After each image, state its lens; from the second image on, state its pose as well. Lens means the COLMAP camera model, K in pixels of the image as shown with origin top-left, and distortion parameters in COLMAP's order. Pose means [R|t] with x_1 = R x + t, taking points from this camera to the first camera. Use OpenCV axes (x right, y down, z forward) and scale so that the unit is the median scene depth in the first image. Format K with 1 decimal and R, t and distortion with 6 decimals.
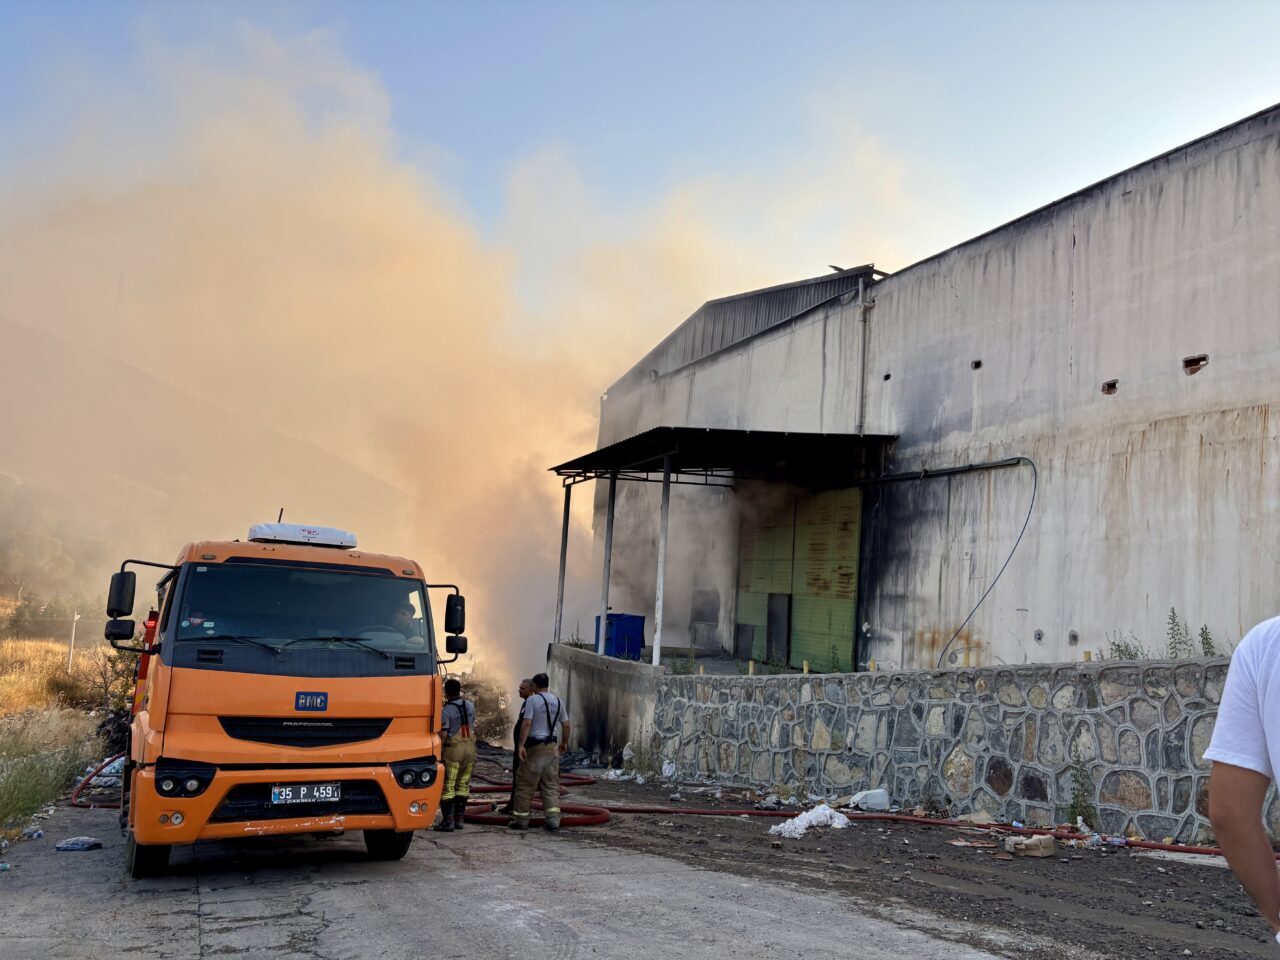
lens RADIAL K [[962.9, 0, 640.0], [0, 962.9, 480.0], [0, 0, 1]] dist [0.110588, -0.294298]
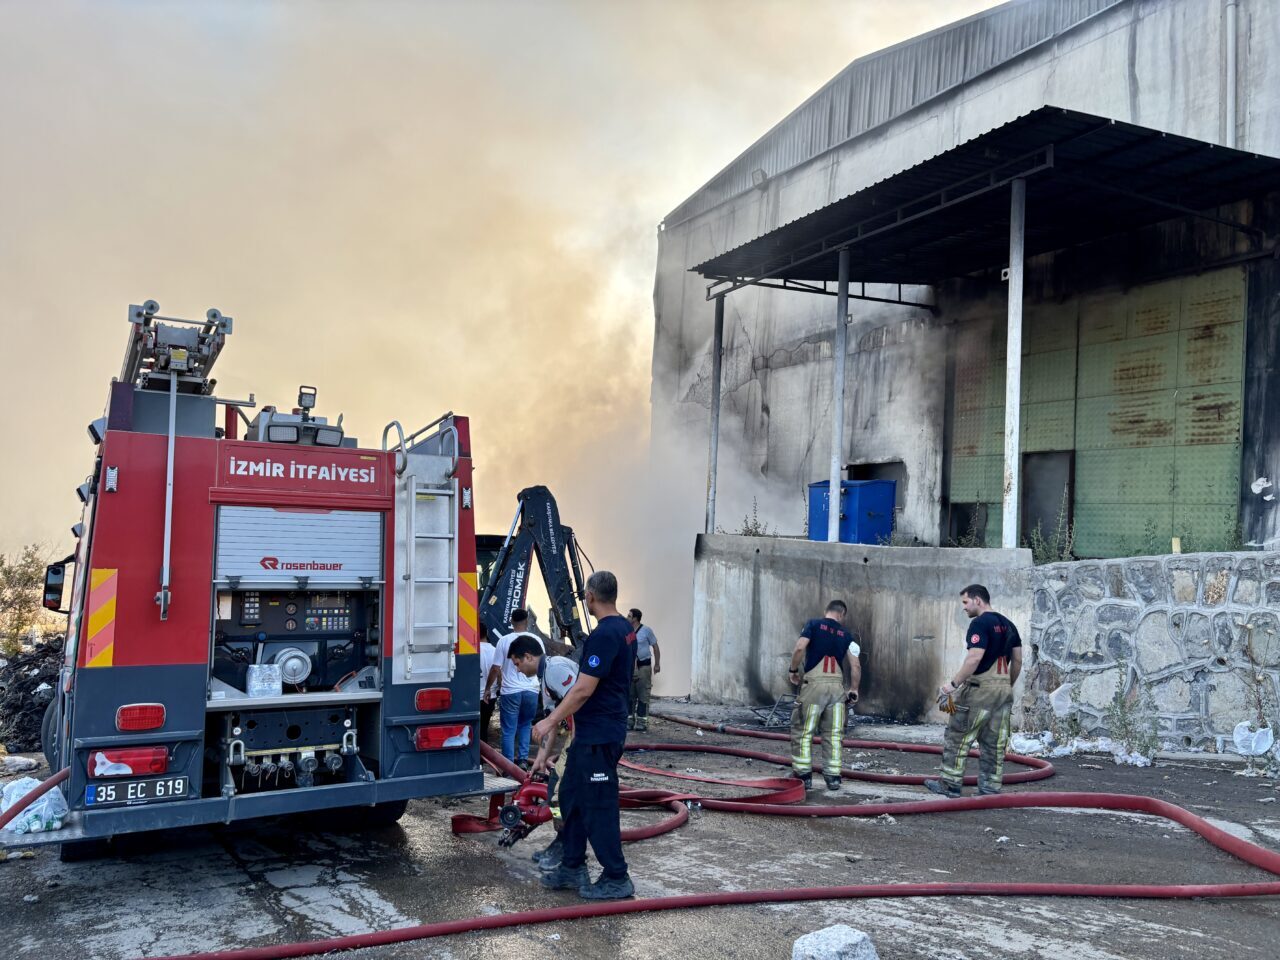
lens RADIAL K [[966.1, 0, 640.0], [0, 966.1, 480.0], [0, 0, 1]] dist [0.005427, -0.002375]
pose [[0.995191, -0.017187, 0.096434, -0.211427], [0.009957, 0.997137, 0.074960, 0.089101], [-0.097446, -0.073639, 0.992513, 0.381504]]
